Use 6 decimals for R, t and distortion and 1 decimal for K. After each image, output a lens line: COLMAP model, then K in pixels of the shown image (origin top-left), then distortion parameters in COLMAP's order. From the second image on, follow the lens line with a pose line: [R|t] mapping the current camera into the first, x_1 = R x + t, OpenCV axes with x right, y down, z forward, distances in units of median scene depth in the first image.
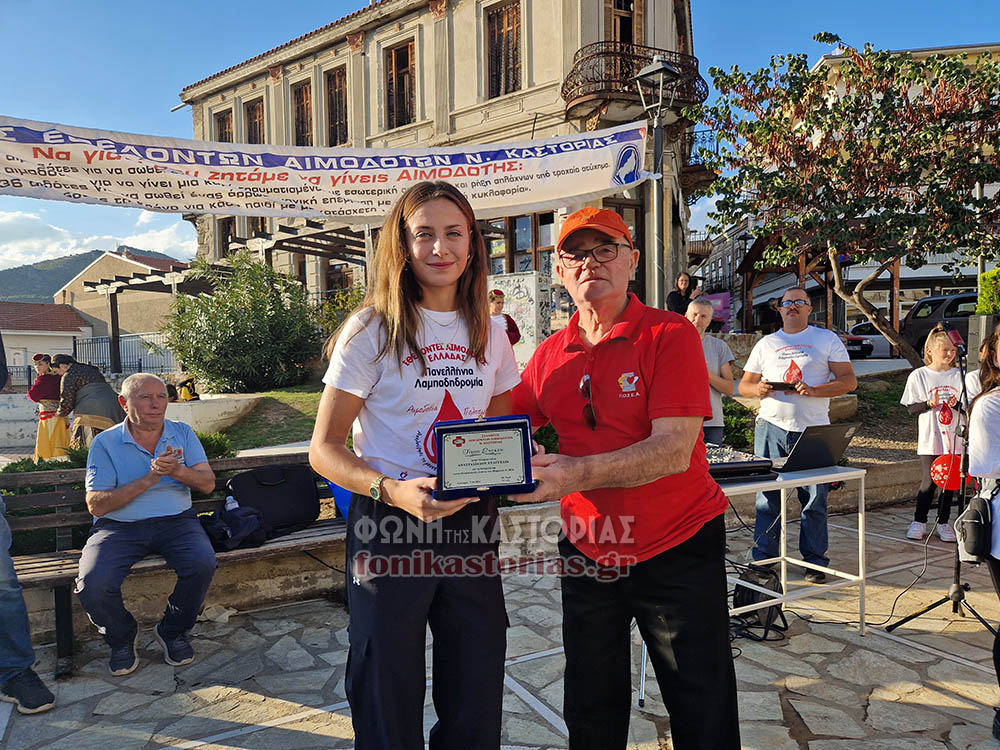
lens RADIAL K [[659.1, 0, 497.1], [0, 659.1, 374.6], [0, 0, 1]] dist [0.011696, -0.002647]
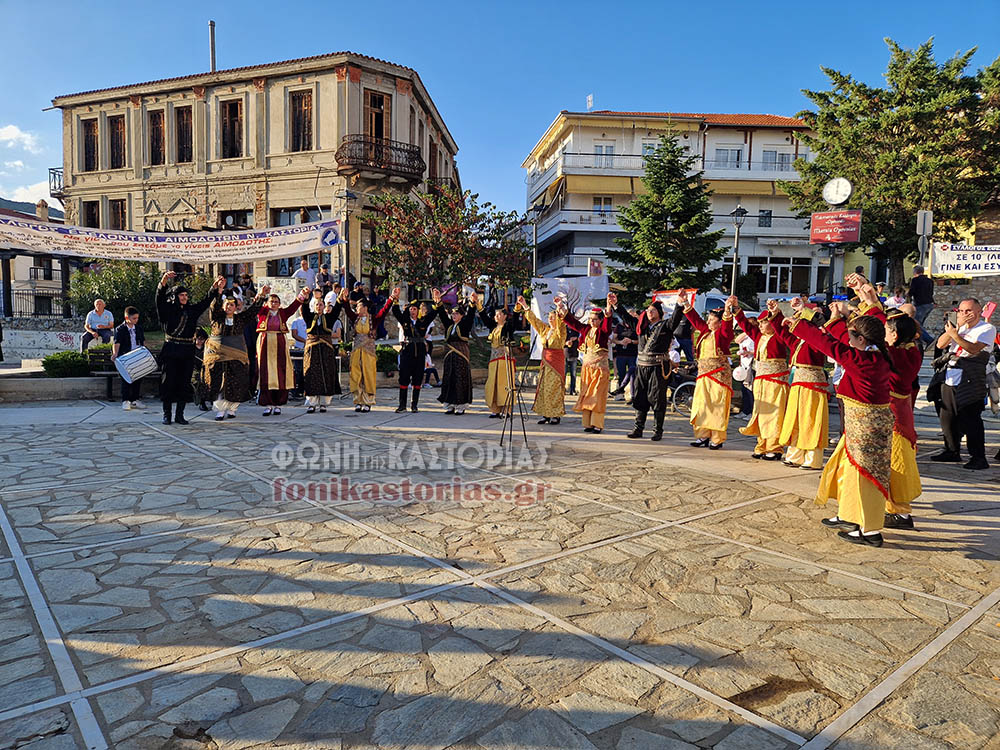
lens RADIAL K [[659.1, 0, 505.6], [0, 659.1, 377.0], [0, 0, 1]] dist [0.011696, -0.002647]
pose [[0.974288, 0.028441, 0.223504, 0.136989], [-0.042430, 0.997412, 0.058040, -0.000859], [-0.221274, -0.066031, 0.972974, -0.617217]]
